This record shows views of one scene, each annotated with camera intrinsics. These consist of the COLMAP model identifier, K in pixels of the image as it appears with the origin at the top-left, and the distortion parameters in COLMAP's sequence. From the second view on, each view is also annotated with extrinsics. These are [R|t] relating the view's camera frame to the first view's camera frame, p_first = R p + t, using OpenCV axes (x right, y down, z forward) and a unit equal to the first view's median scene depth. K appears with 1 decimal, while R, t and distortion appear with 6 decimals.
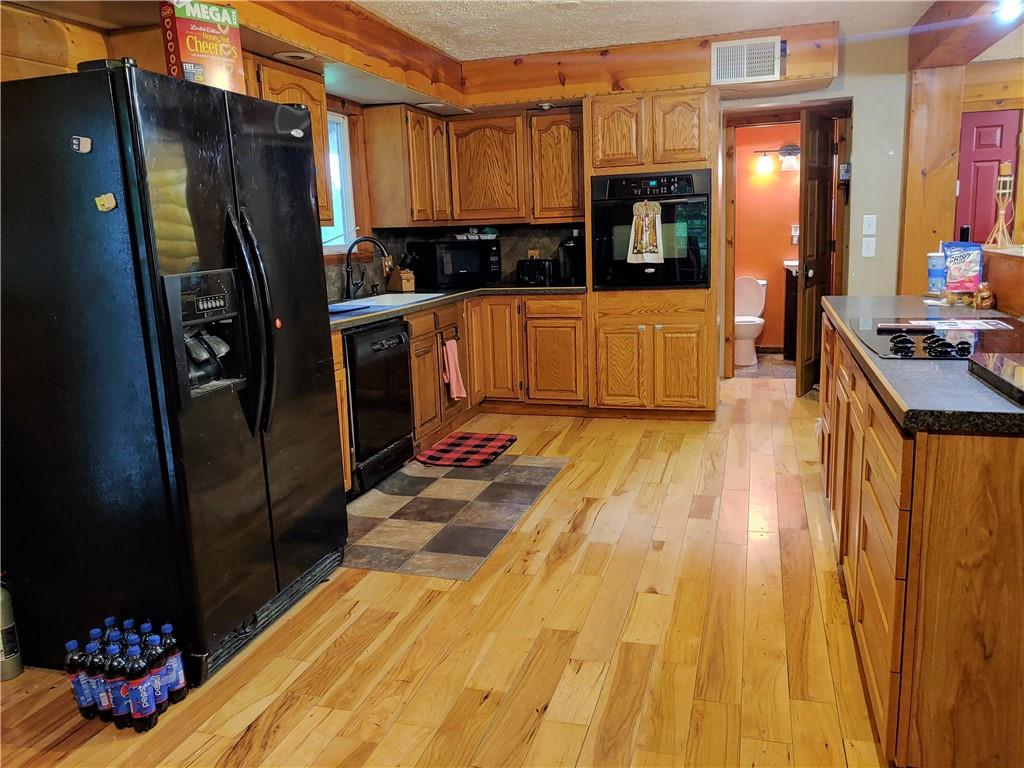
lens RADIAL K [[776.2, 0, 510.6], [0, 776.2, 381.1], [0, 0, 1]] dist [0.035514, -0.060840]
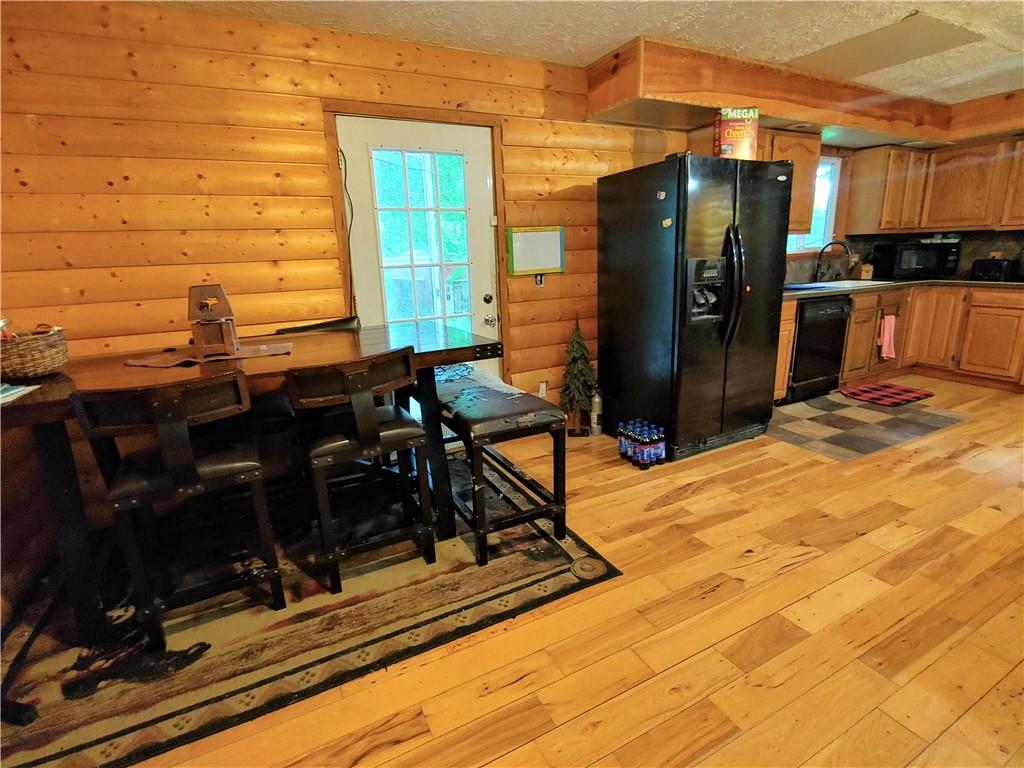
lens RADIAL K [[492.8, 0, 512.7], [0, 492.8, 378.5], [0, 0, 1]] dist [-0.011687, -0.005096]
pose [[0.695604, 0.185057, -0.694182, 0.105808], [-0.125666, 0.982700, 0.136047, 0.031288], [0.707349, -0.007400, 0.706826, -0.131977]]
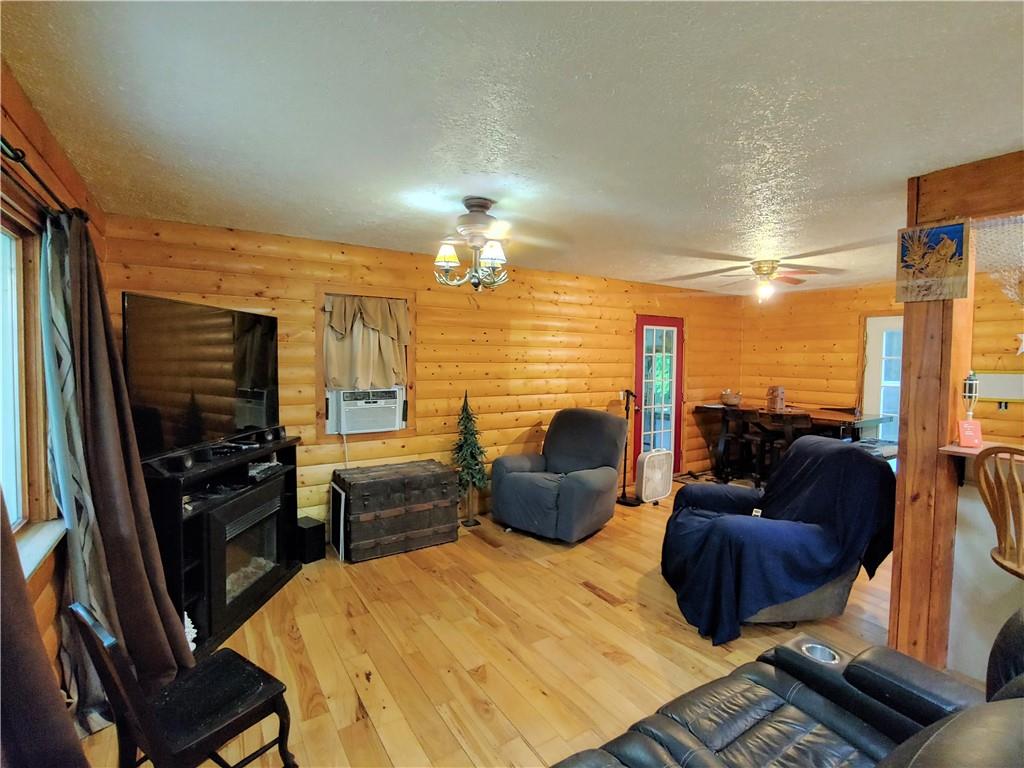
lens RADIAL K [[492.8, 0, 512.7], [0, 492.8, 378.5], [0, 0, 1]] dist [-0.011687, -0.005096]
pose [[-0.641609, 0.064804, -0.764290, 1.267975], [-0.133858, 0.971674, 0.194759, -0.173780], [0.755262, 0.227265, -0.614760, 0.330359]]
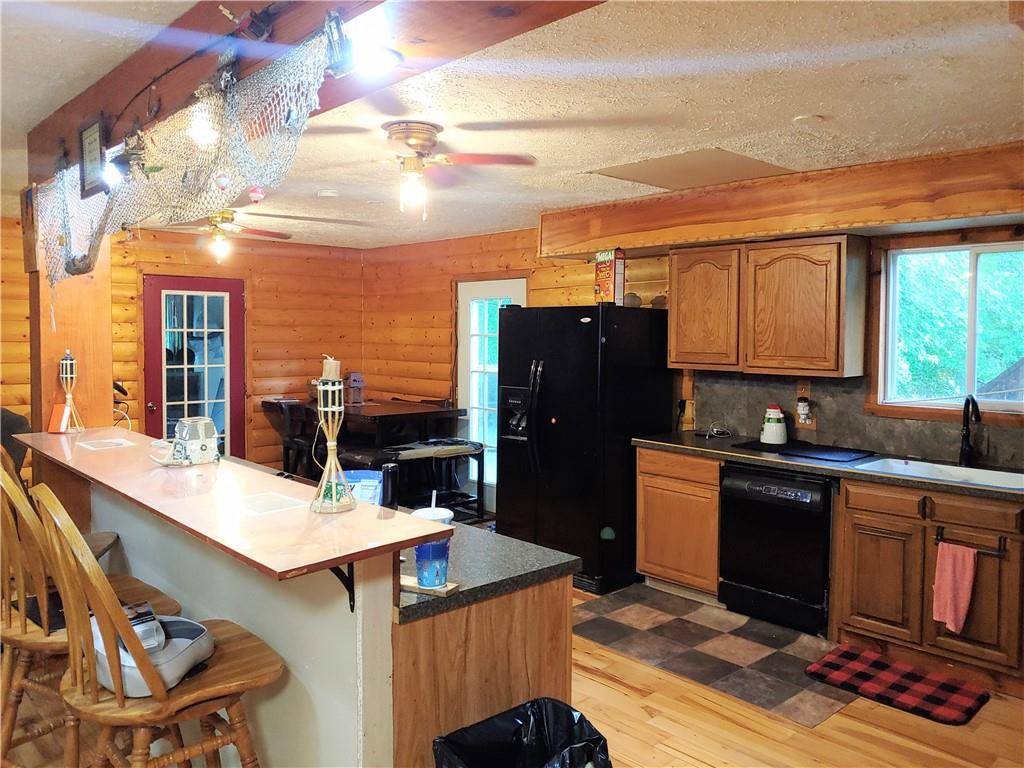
lens RADIAL K [[790.8, 0, 527.3], [0, 790.8, 359.6], [0, 0, 1]] dist [-0.012340, -0.005916]
pose [[-0.487418, 0.060849, -0.871046, 0.957136], [-0.159584, 0.974559, 0.157380, -0.351697], [0.858462, 0.215715, -0.465307, 1.243451]]
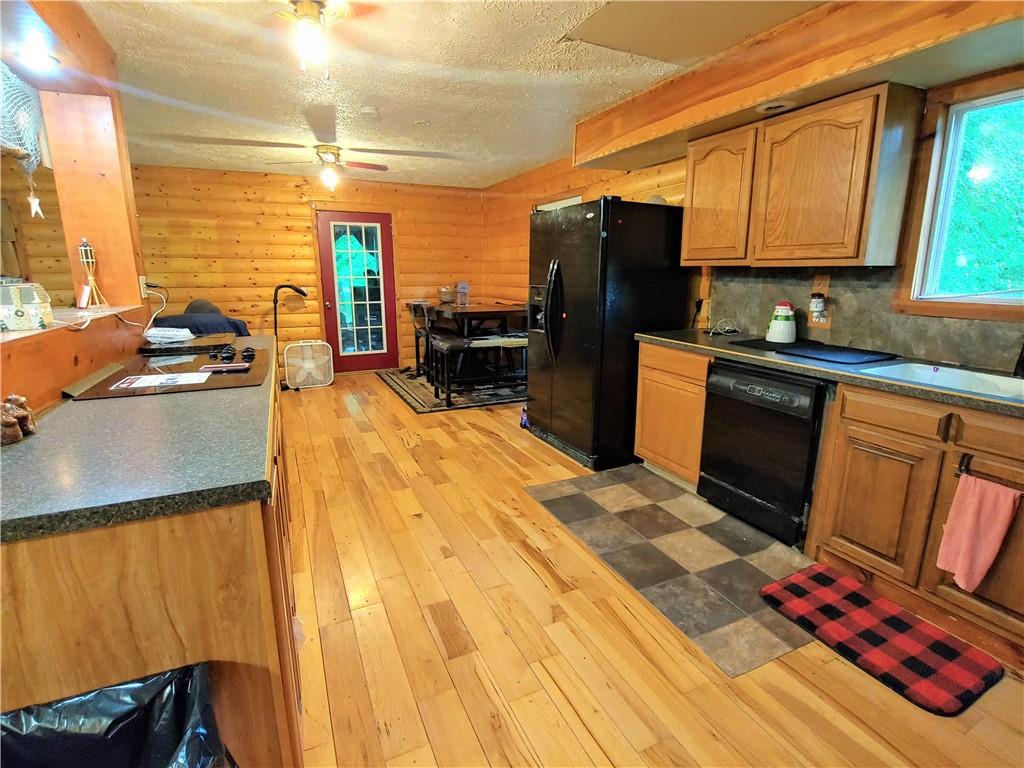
lens RADIAL K [[492.8, 0, 512.7], [0, 492.8, 378.5], [0, 0, 1]] dist [-0.011687, -0.005096]
pose [[-0.733398, 0.177777, -0.656142, 0.477486], [-0.105957, 0.923510, 0.368650, -0.267873], [0.671491, 0.339890, -0.658464, 1.262693]]
